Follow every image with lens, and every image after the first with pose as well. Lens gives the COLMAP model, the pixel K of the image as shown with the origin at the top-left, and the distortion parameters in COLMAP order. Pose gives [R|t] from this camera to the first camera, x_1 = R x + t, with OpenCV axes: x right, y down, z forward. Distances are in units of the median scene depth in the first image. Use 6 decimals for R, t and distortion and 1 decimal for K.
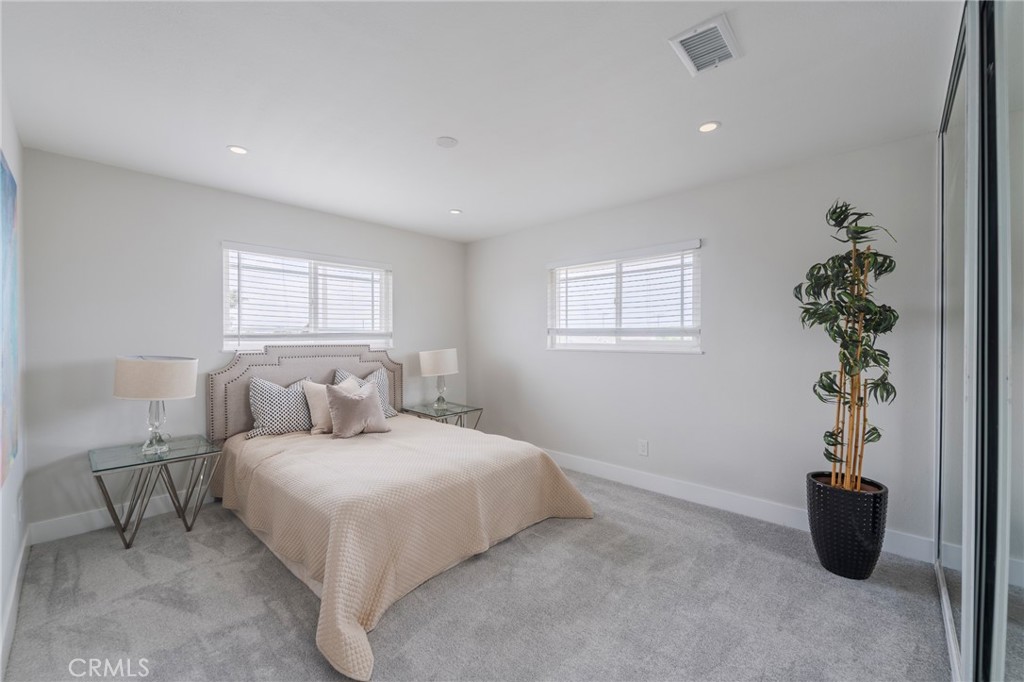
lens RADIAL K [[413.6, 0, 509.4], [0, 413.6, 343.7], [0, 0, 1]] dist [0.001325, 0.000028]
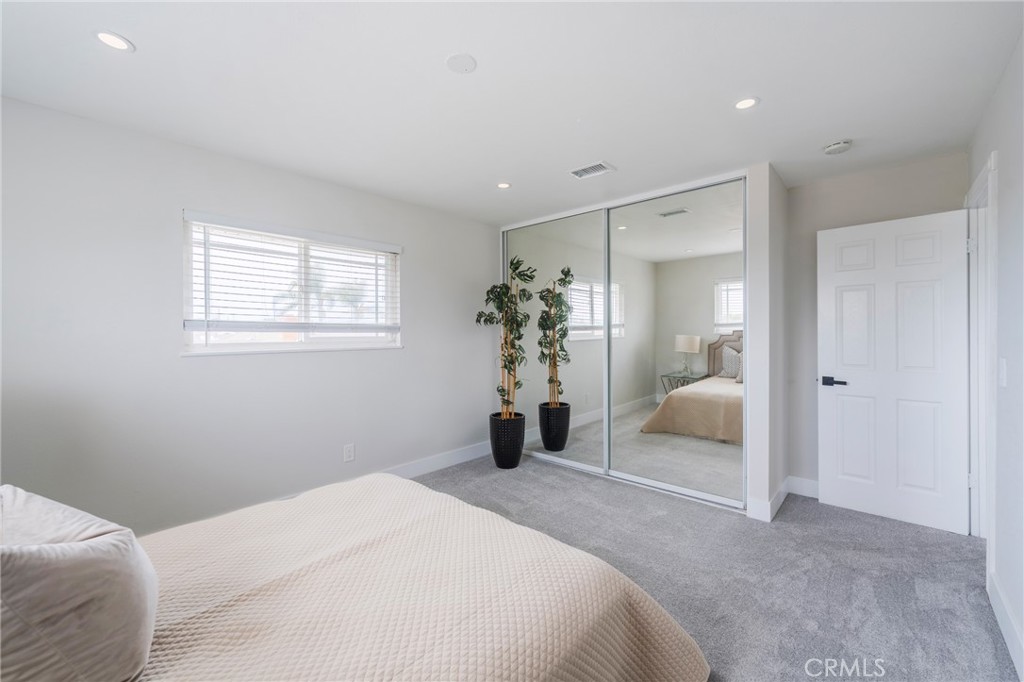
lens RADIAL K [[413.6, 0, 509.3], [0, 413.6, 333.5], [0, 0, 1]] dist [0.001325, 0.000028]
pose [[-0.020693, 0.000238, 0.999786, -0.638045], [0.019164, 0.999816, 0.000159, -0.009080], [-0.999602, 0.019163, -0.020693, 0.687658]]
